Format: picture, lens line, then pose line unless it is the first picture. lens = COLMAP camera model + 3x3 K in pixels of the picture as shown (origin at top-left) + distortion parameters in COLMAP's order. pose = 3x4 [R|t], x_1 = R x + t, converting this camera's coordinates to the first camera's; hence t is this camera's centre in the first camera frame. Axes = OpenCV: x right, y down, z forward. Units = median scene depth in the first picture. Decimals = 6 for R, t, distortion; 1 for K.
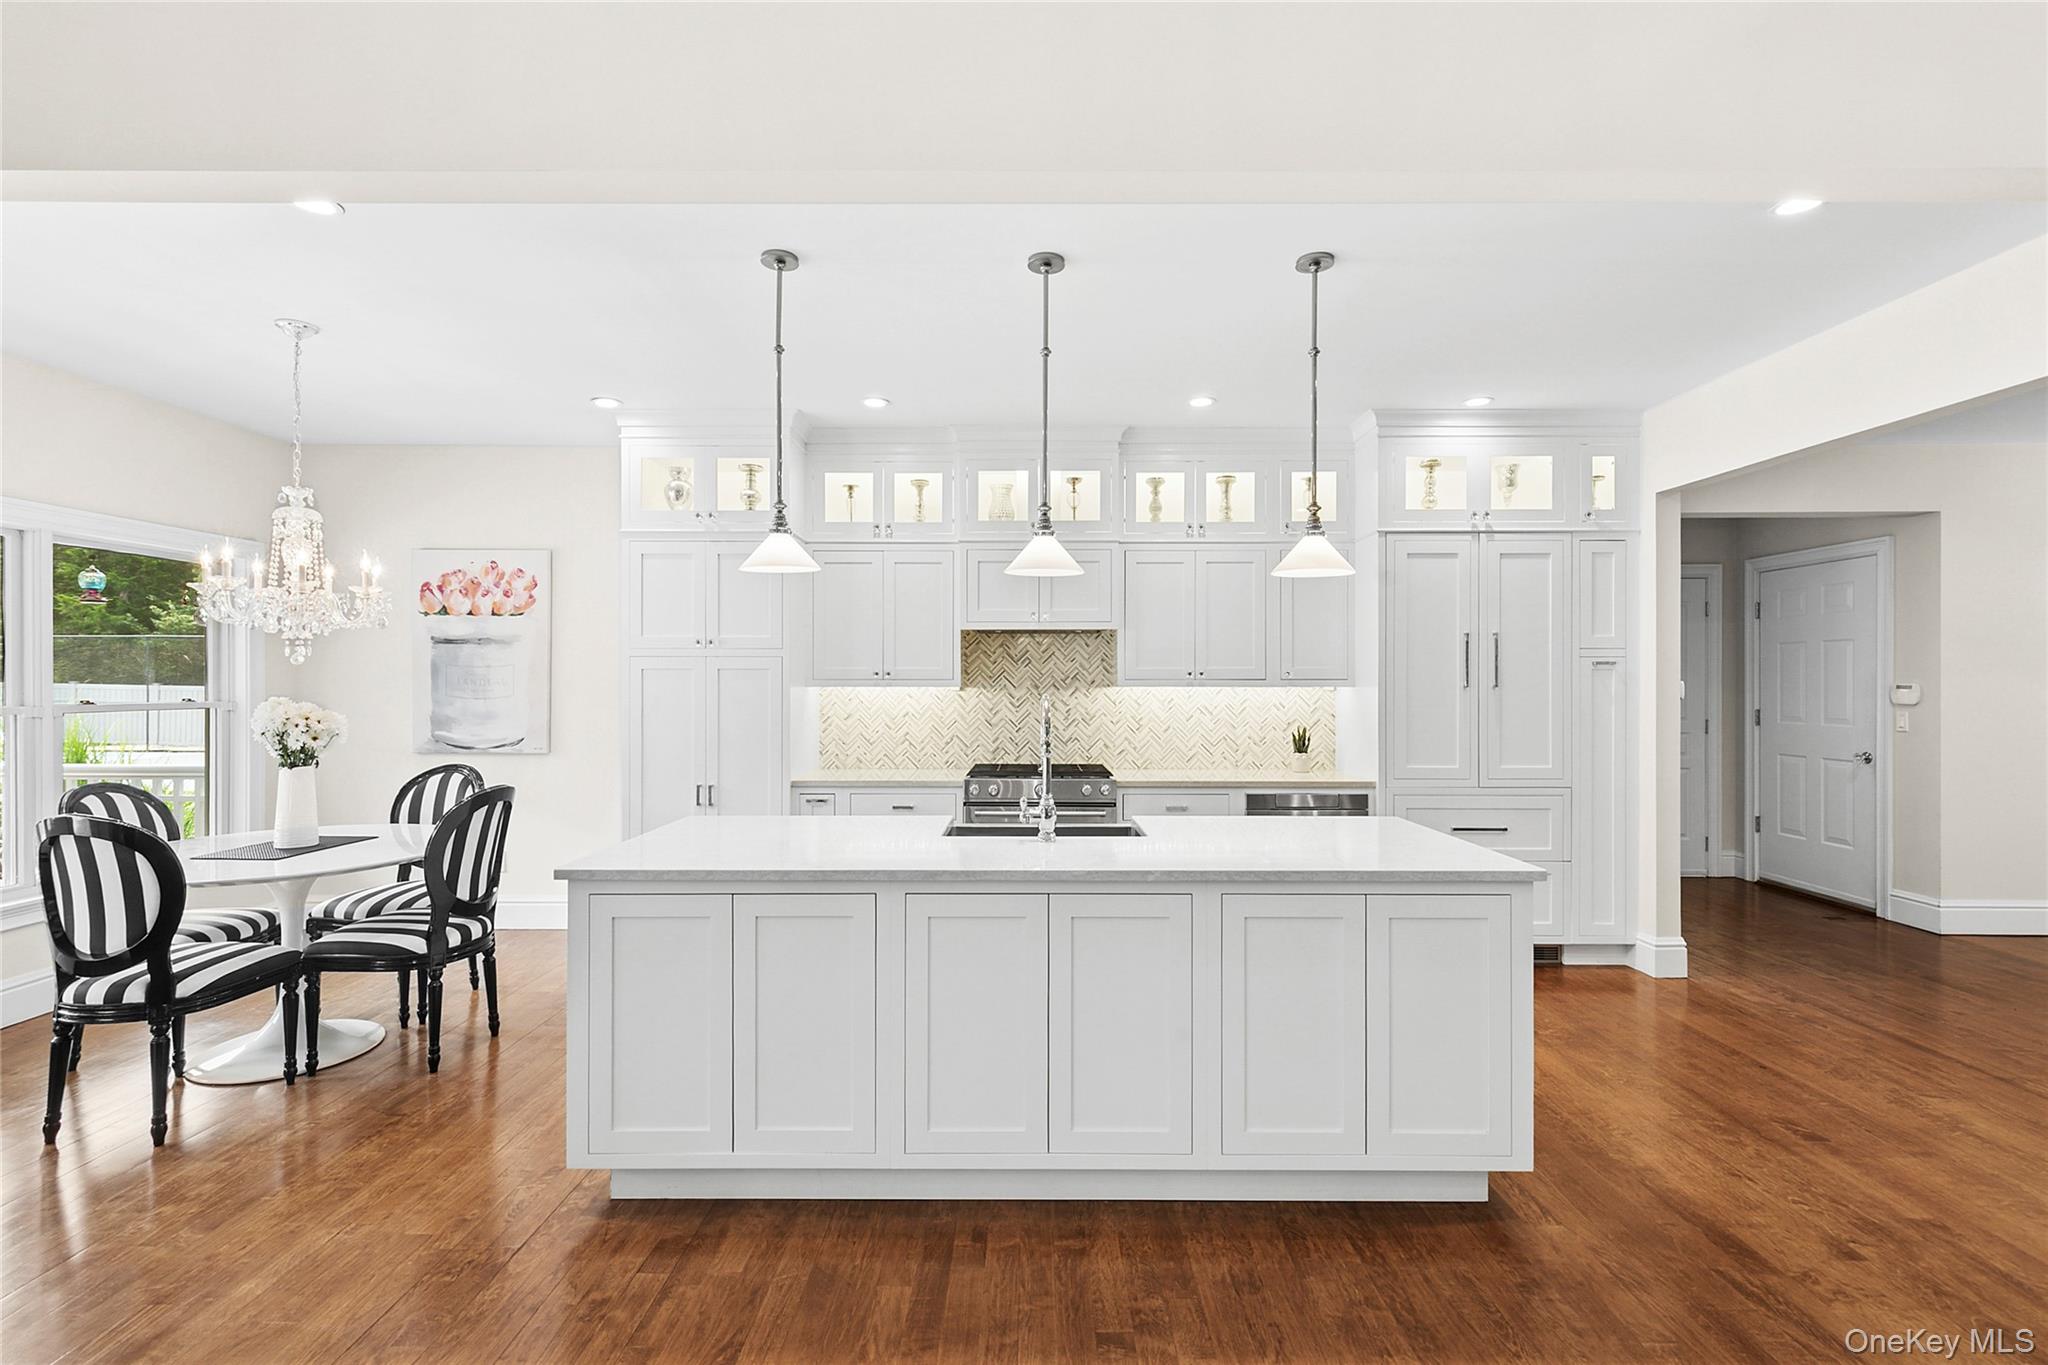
lens RADIAL K [[925.1, 0, 1024.0], [0, 925.1, 682.5], [0, 0, 1]] dist [0.000371, 0.000316]
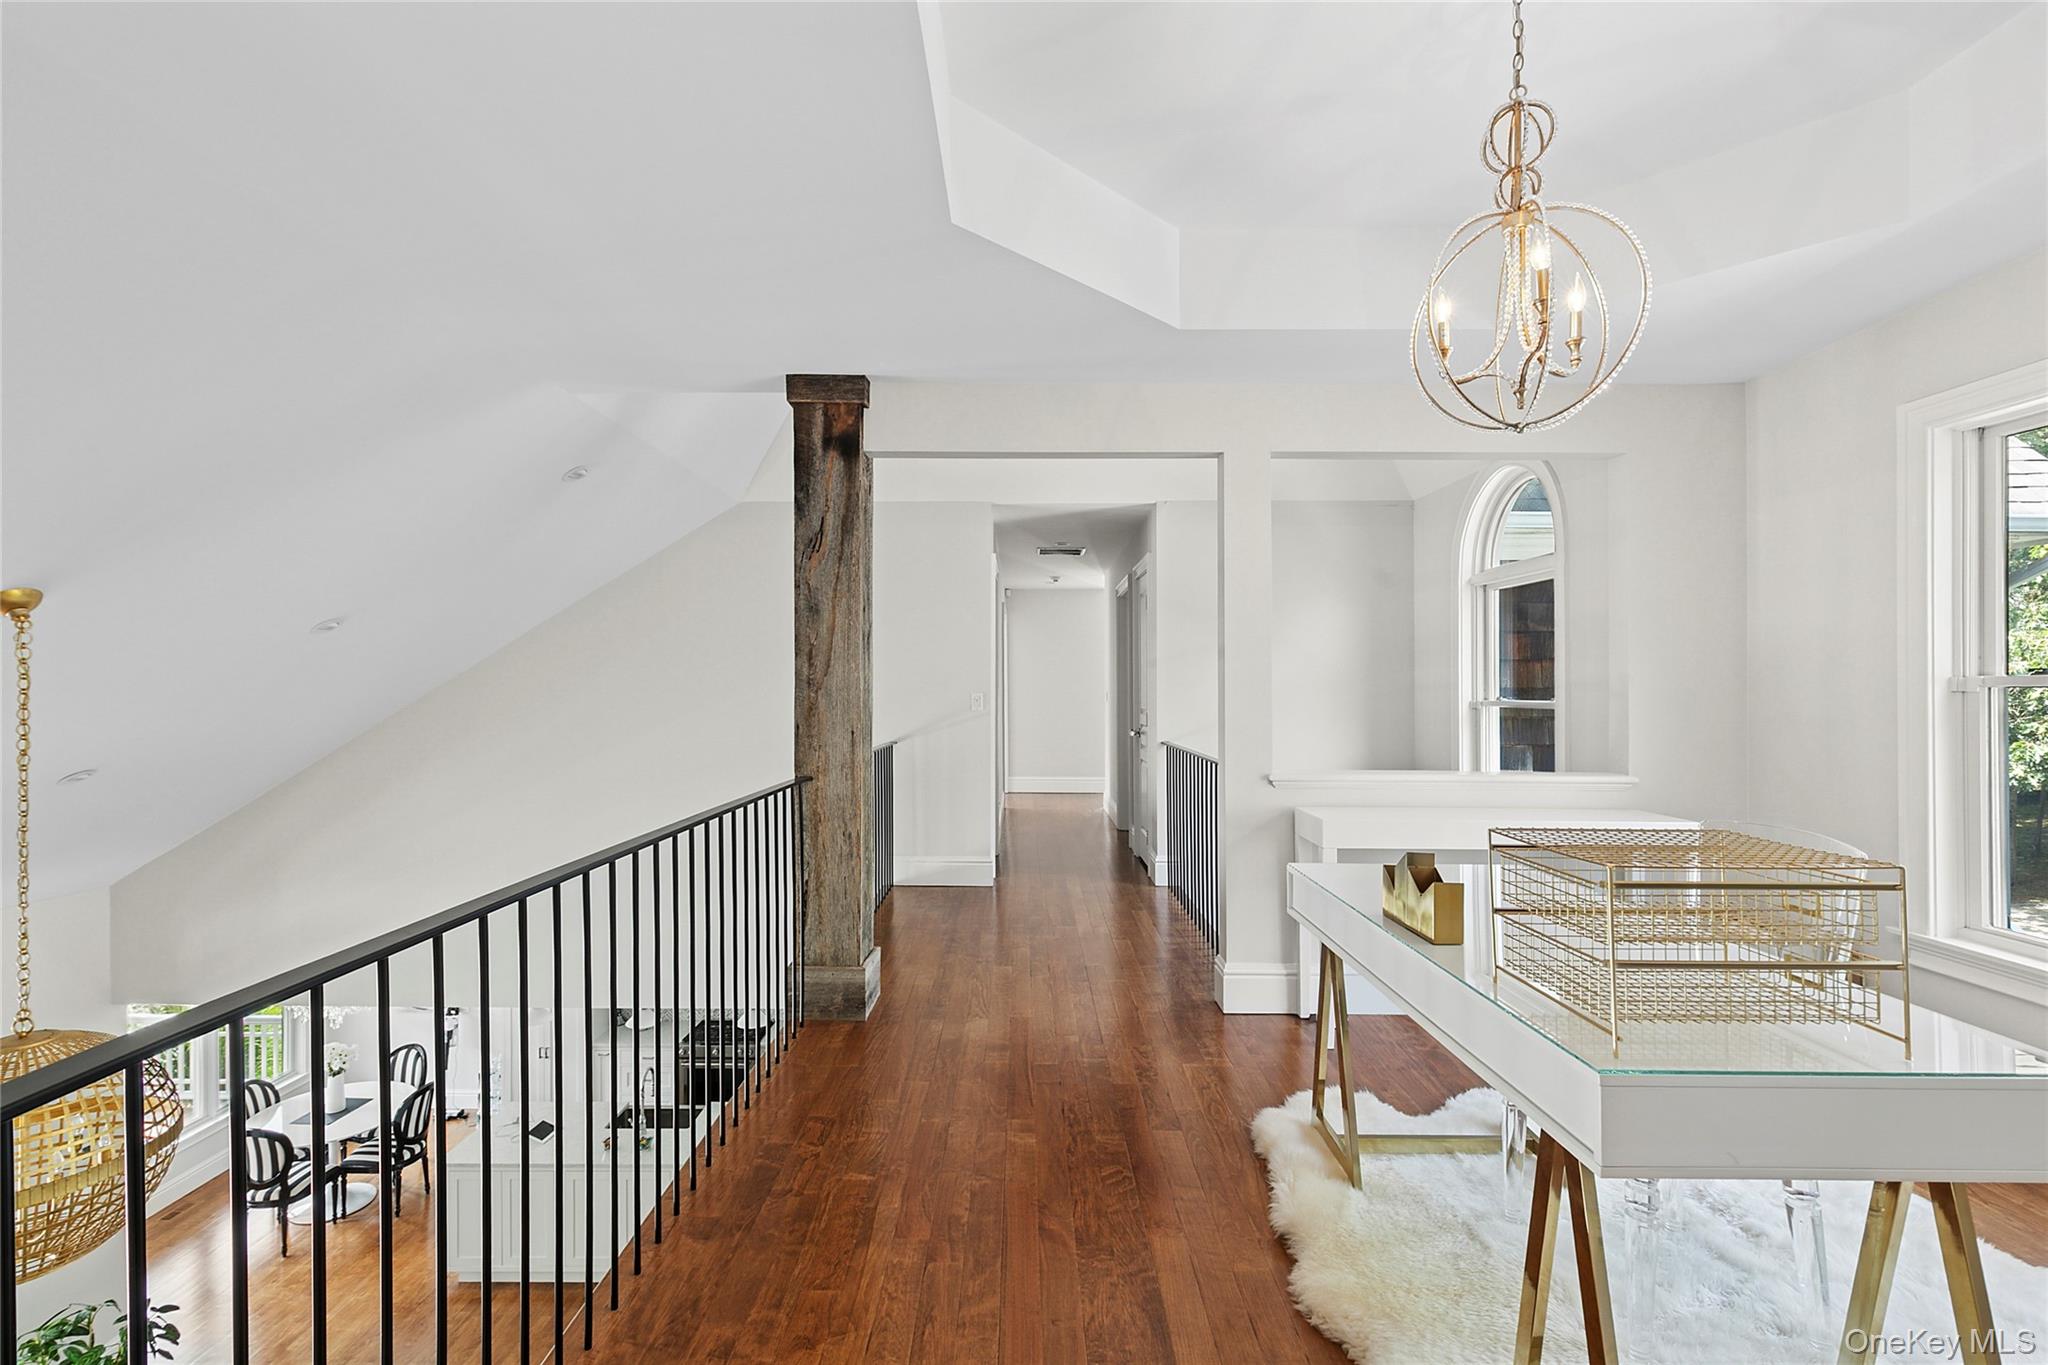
lens RADIAL K [[925.1, 0, 1024.0], [0, 925.1, 682.5], [0, 0, 1]] dist [0.000371, 0.000316]
pose [[0.999984, -0.003164, -0.004678, 0.899580], [0.003182, 0.999987, 0.003936, -0.881359], [0.004665, -0.003951, 0.999981, -1.238921]]
